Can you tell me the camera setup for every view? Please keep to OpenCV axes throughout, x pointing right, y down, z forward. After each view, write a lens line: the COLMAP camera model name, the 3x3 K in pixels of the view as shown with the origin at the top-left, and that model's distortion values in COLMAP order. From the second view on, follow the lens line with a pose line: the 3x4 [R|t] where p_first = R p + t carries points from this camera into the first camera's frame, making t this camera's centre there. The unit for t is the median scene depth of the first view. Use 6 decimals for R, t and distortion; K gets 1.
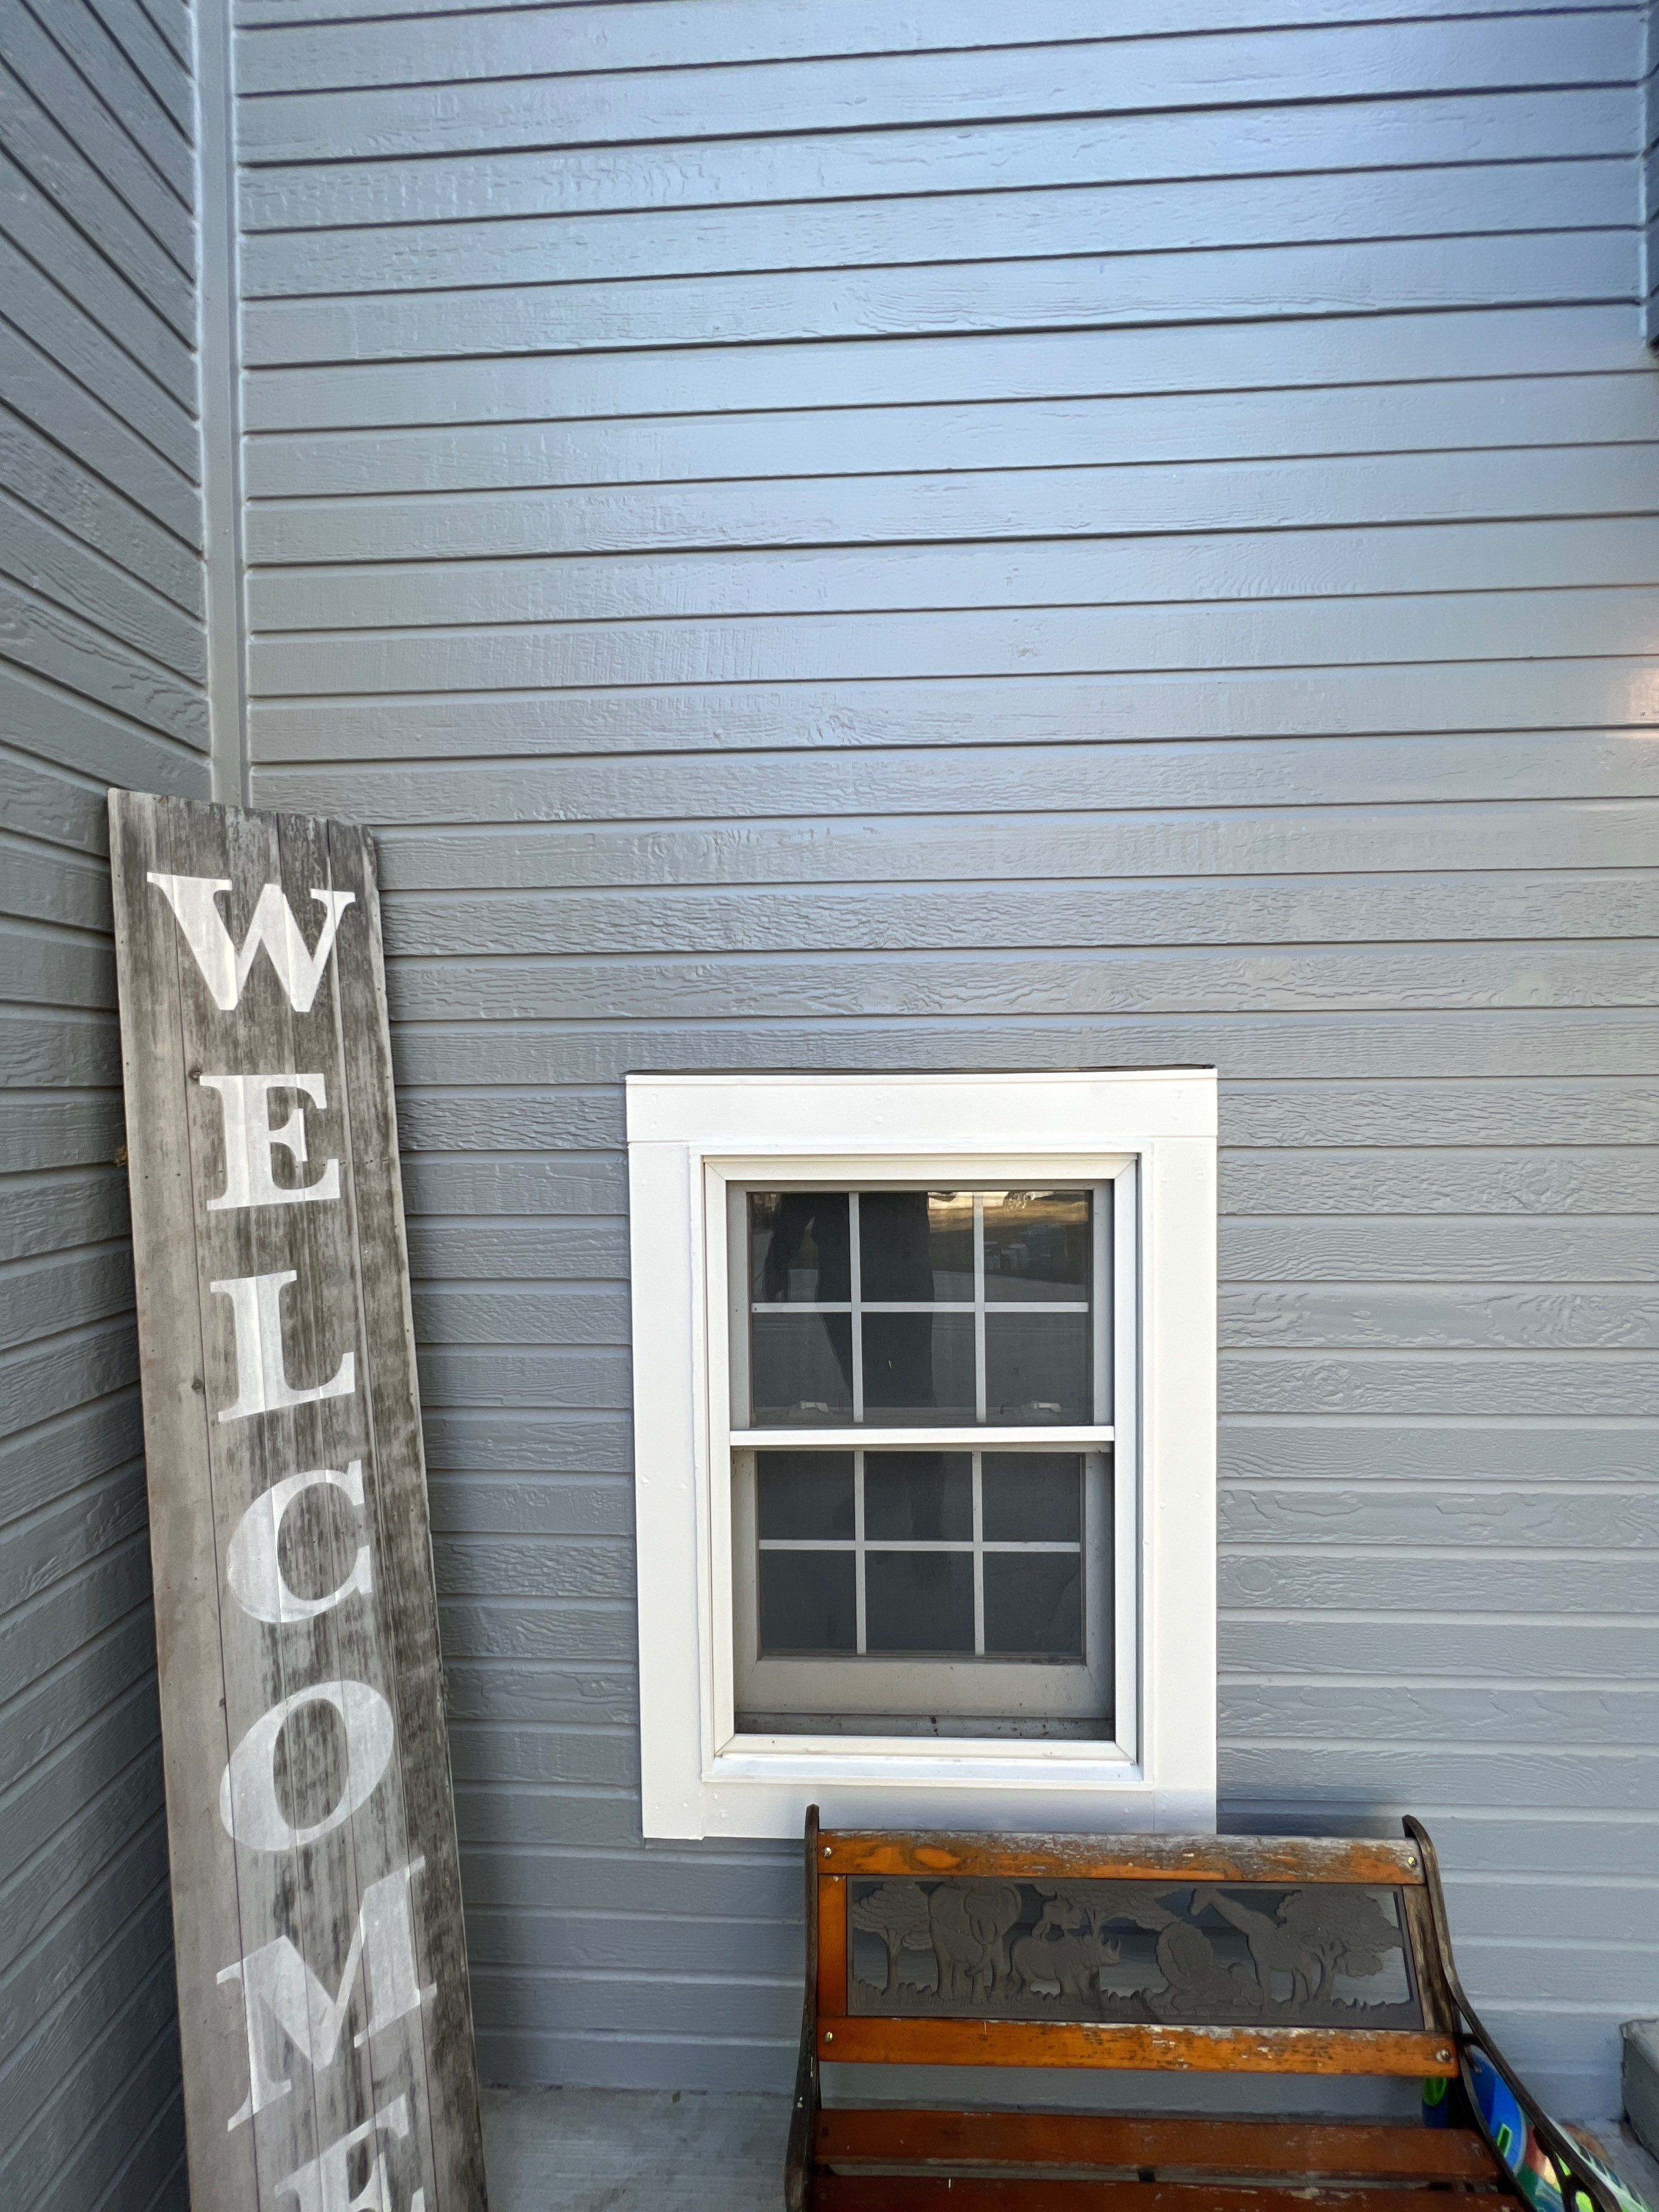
lens RADIAL K [[870.5, 0, 831.7], [0, 870.5, 1103.3], [0, 0, 1]] dist [-0.001316, 0.000200]
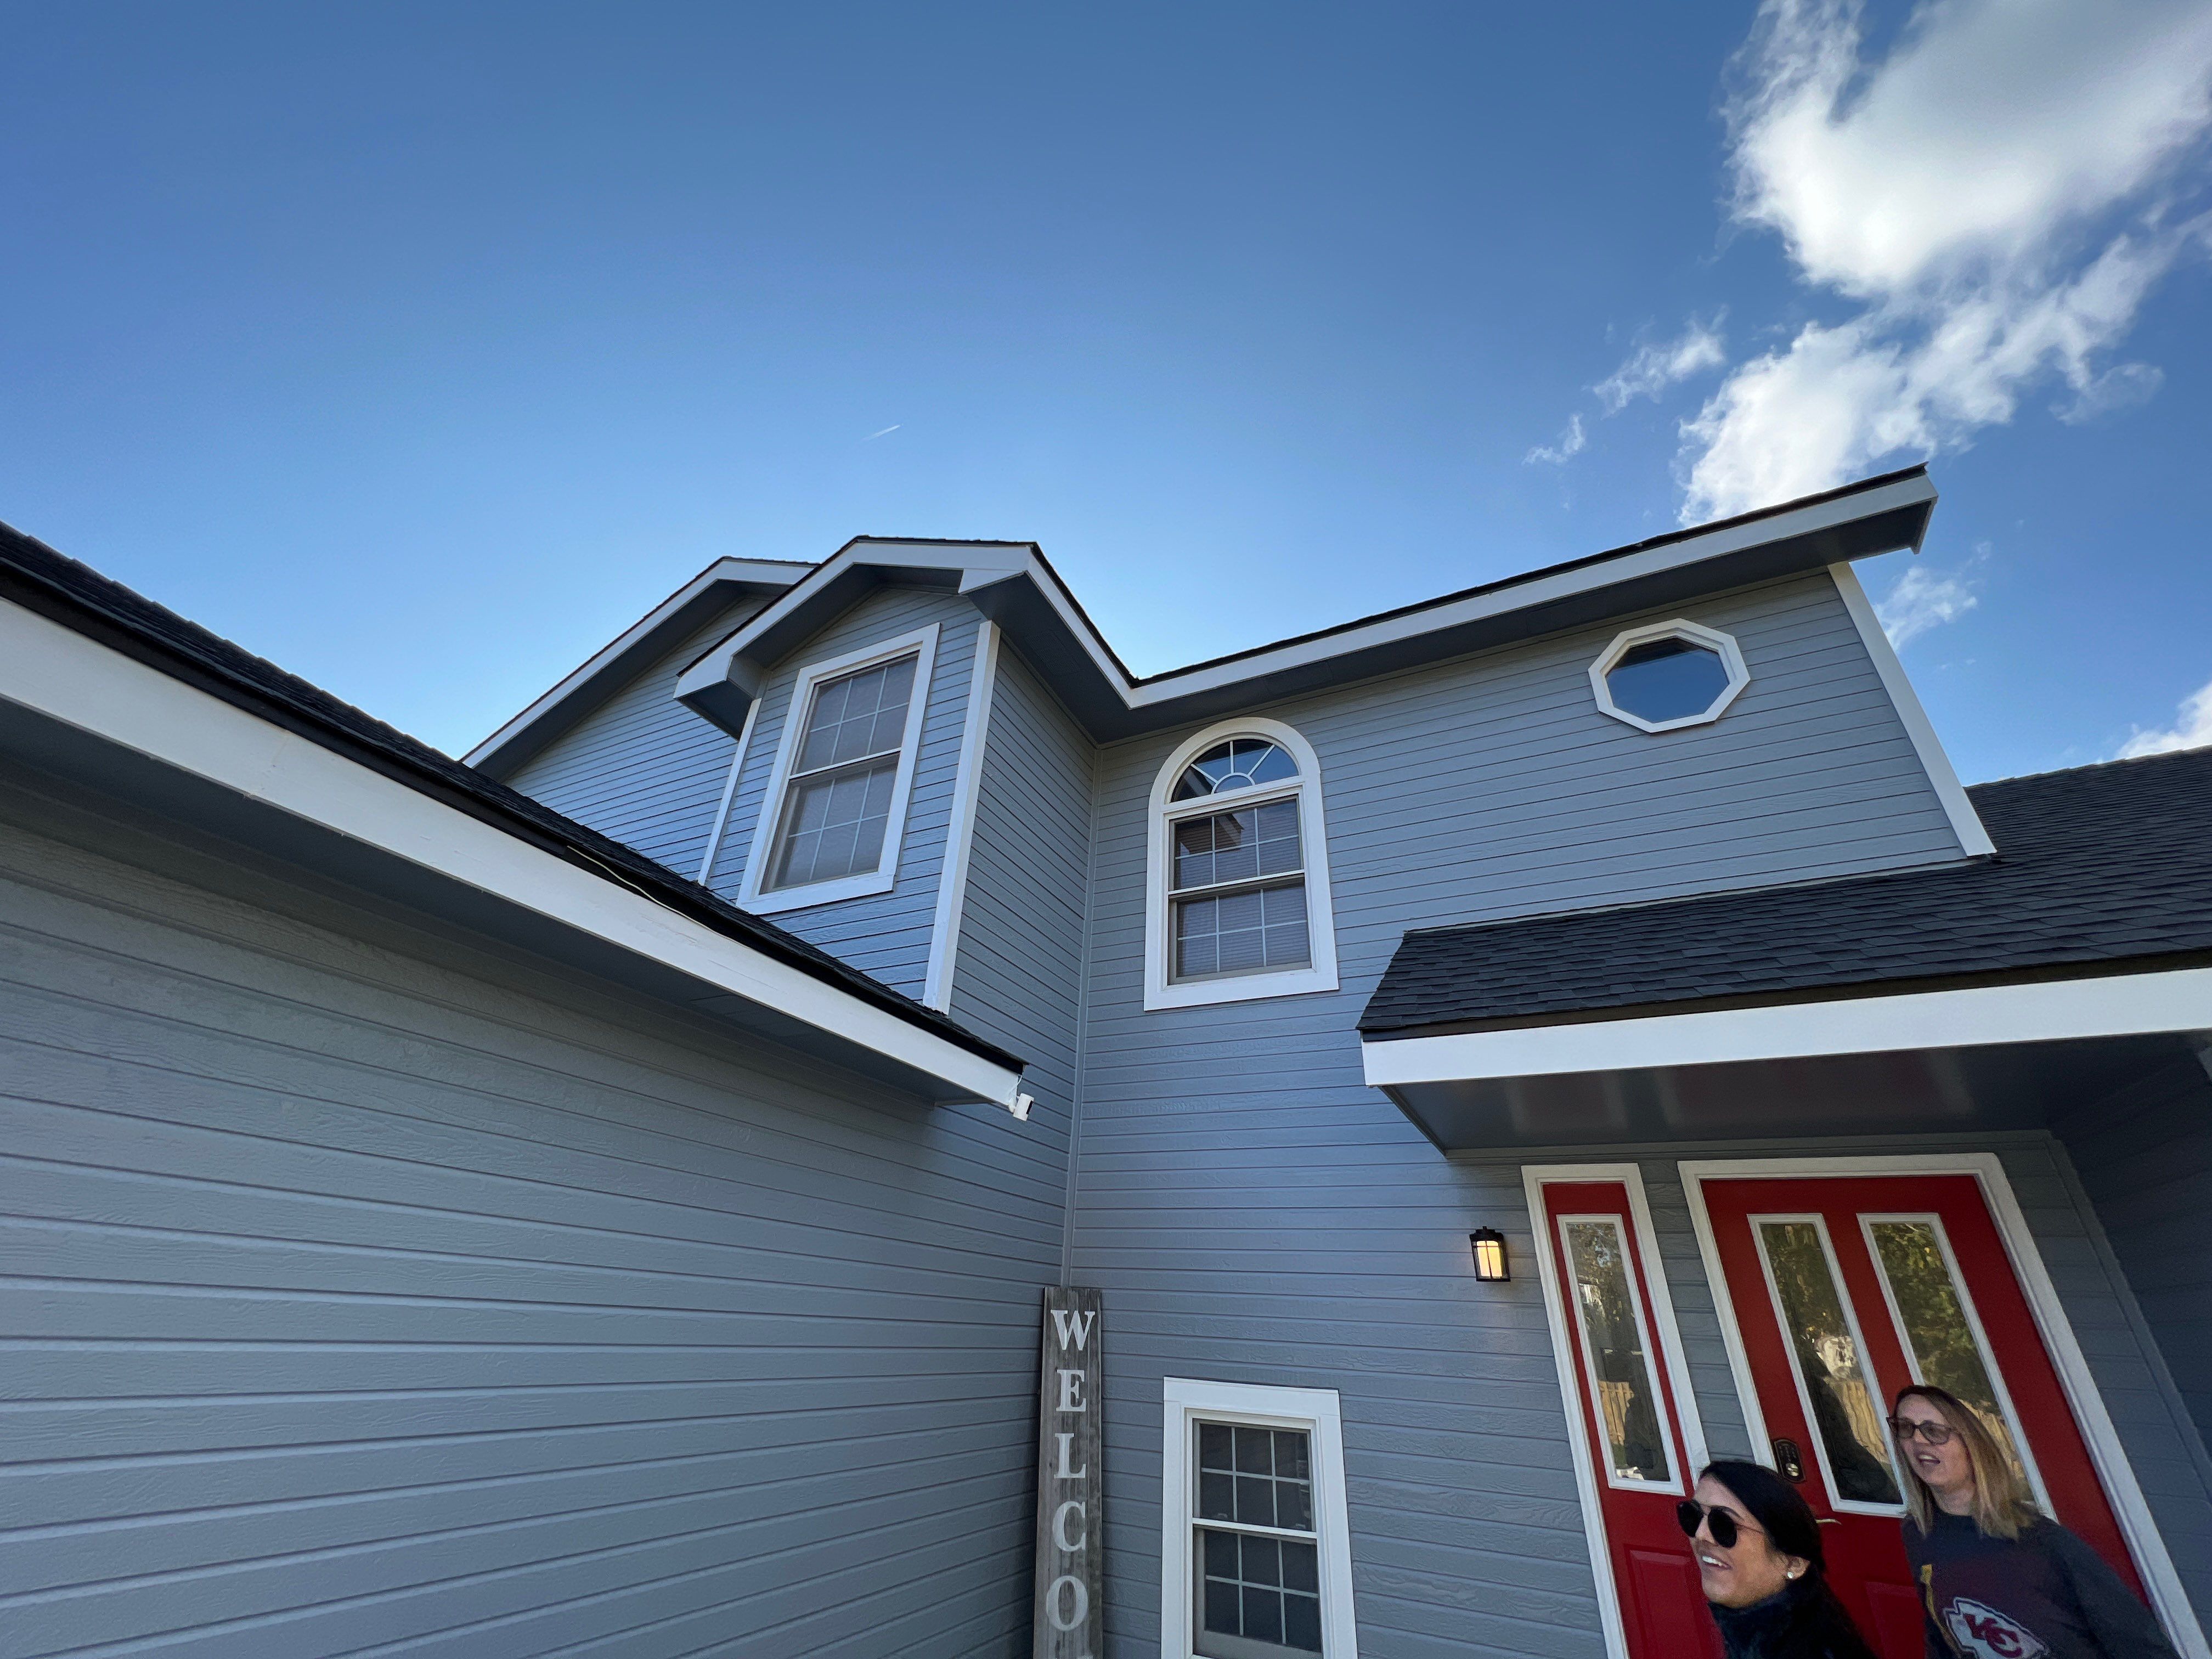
lens RADIAL K [[883.1, 0, 1107.9], [0, 883.1, 825.8], [0, 0, 1]] dist [-0.000306, -0.000019]
pose [[0.913016, -0.153431, -0.377969, 1.316475], [-0.070032, 0.853855, -0.515779, -0.085368], [0.401867, 0.497384, 0.768838, -3.083898]]
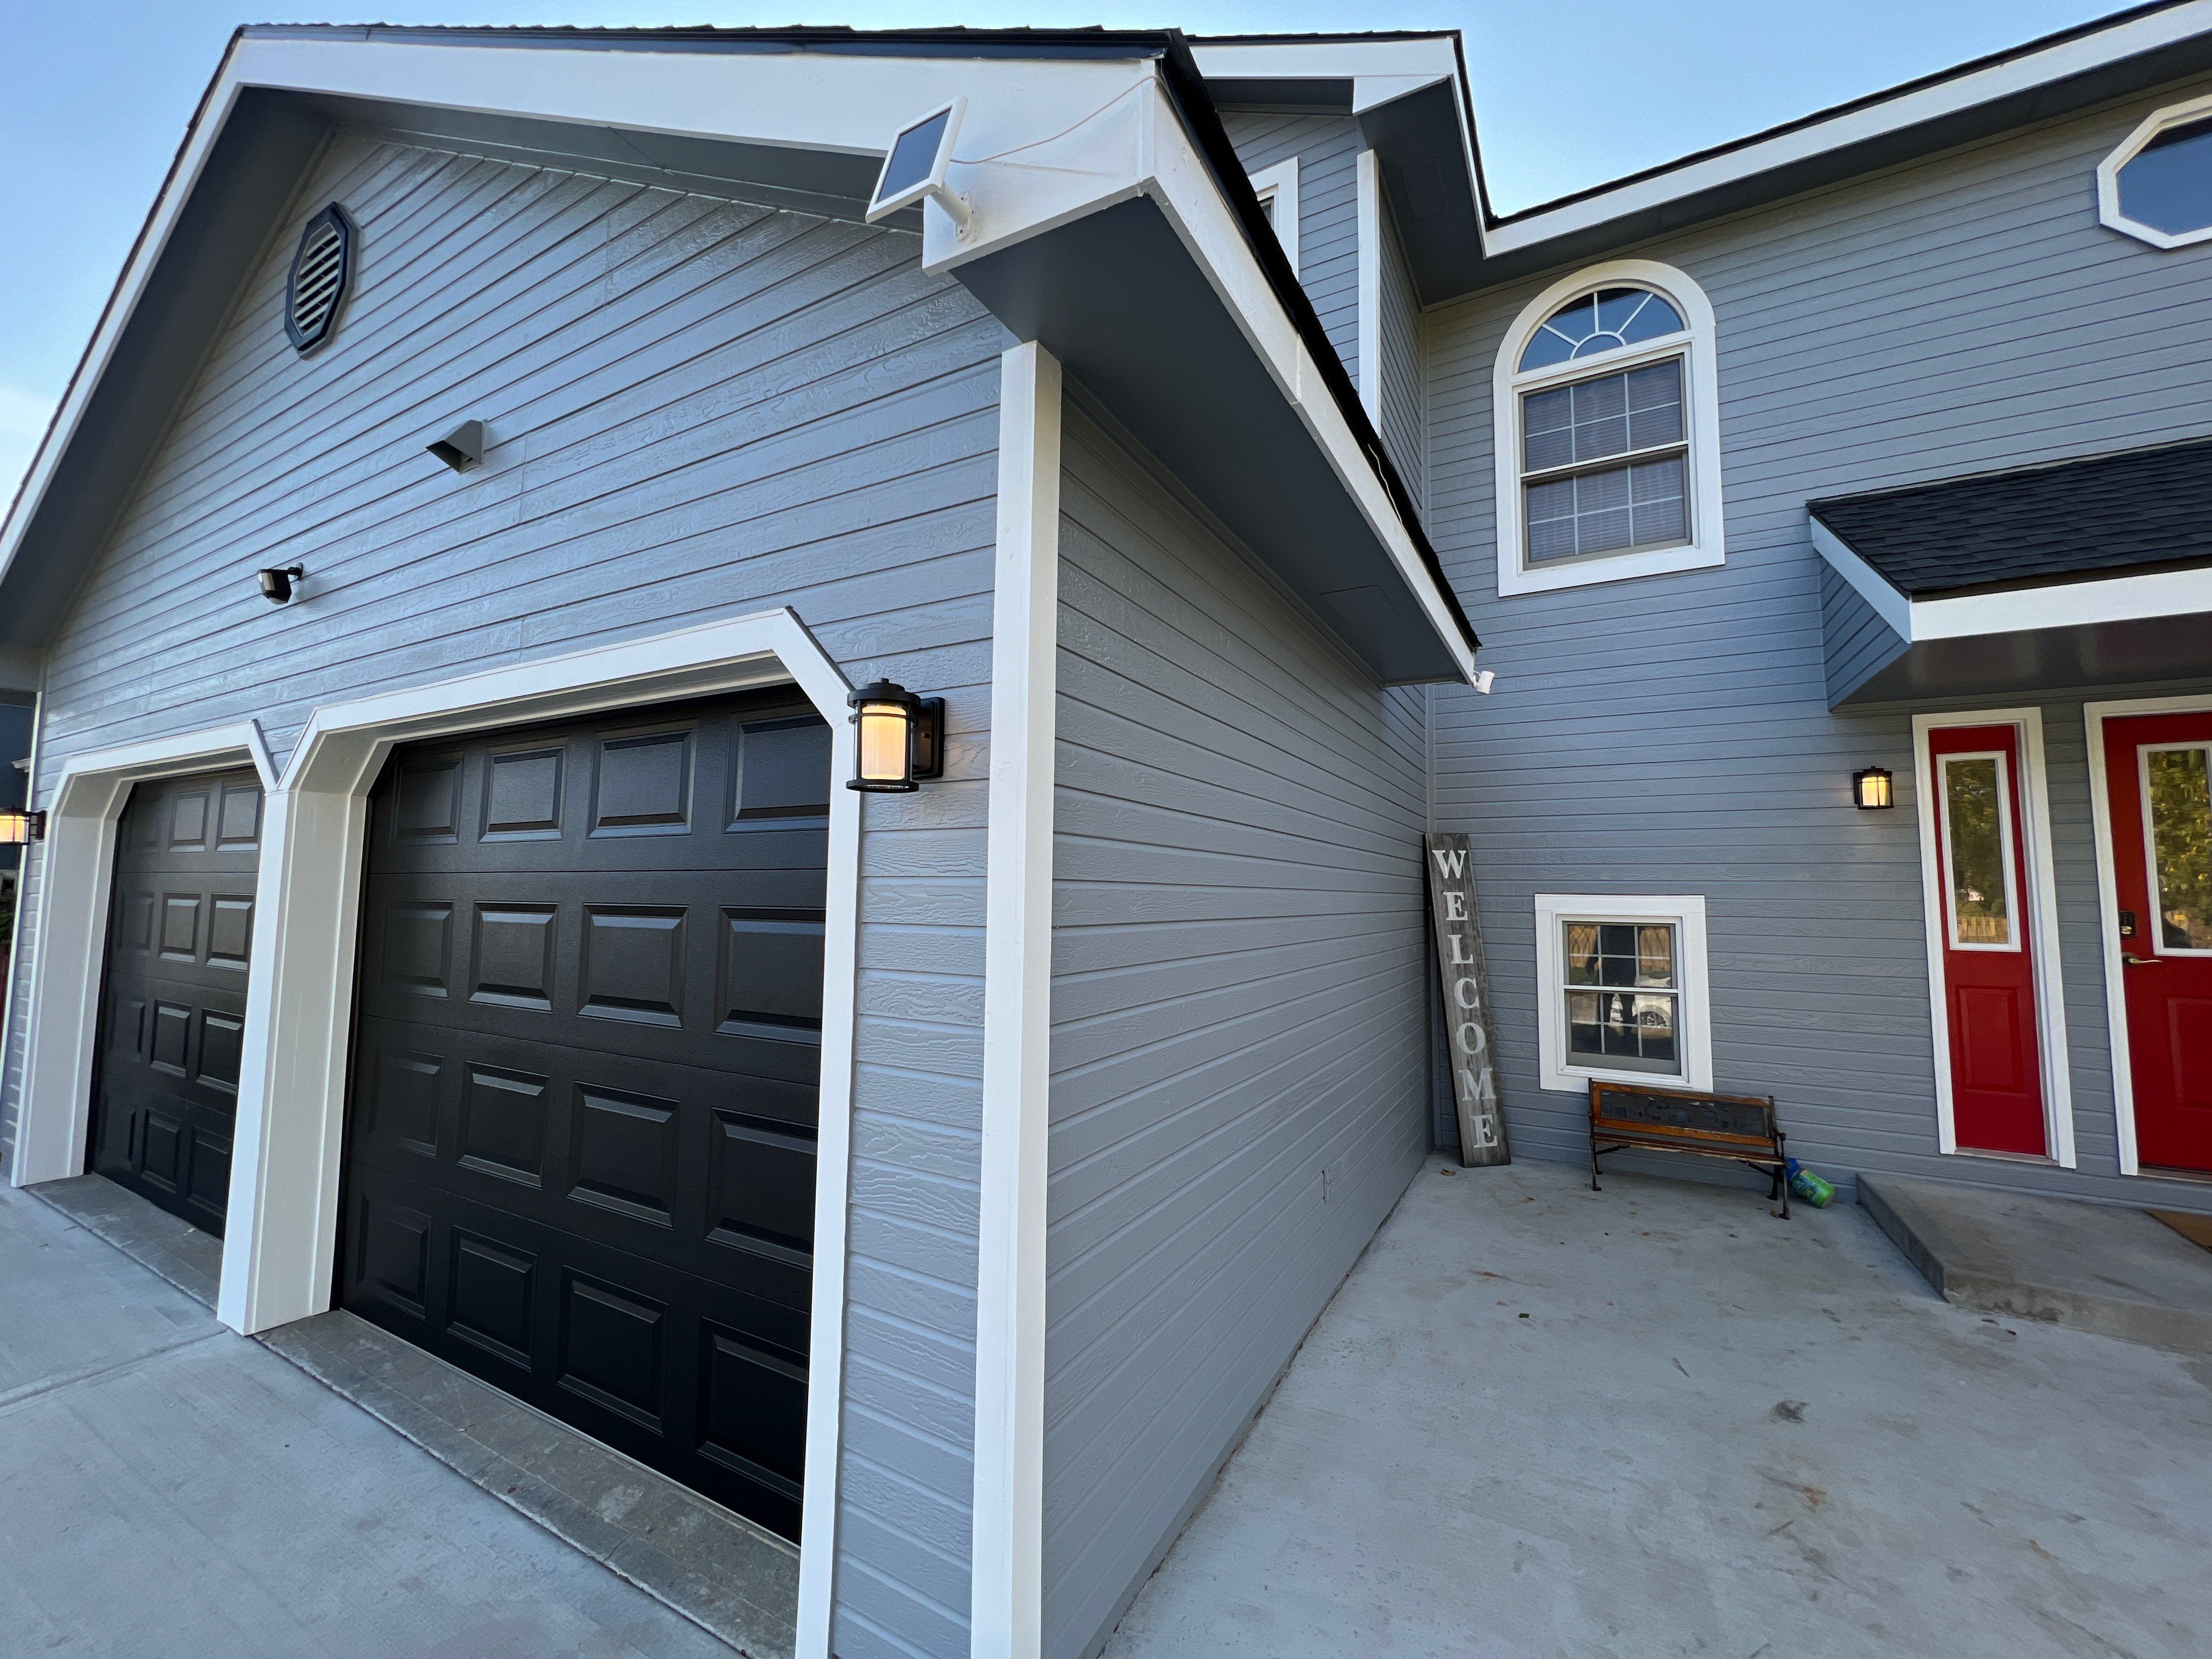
lens RADIAL K [[883.1, 0, 1107.9], [0, 883.1, 825.8], [0, 0, 1]] dist [-0.000306, -0.000019]
pose [[0.891466, -0.013542, -0.452885, -0.159377], [-0.037517, 0.993915, -0.103568, 0.174604], [0.451532, 0.109318, 0.885533, -4.092787]]
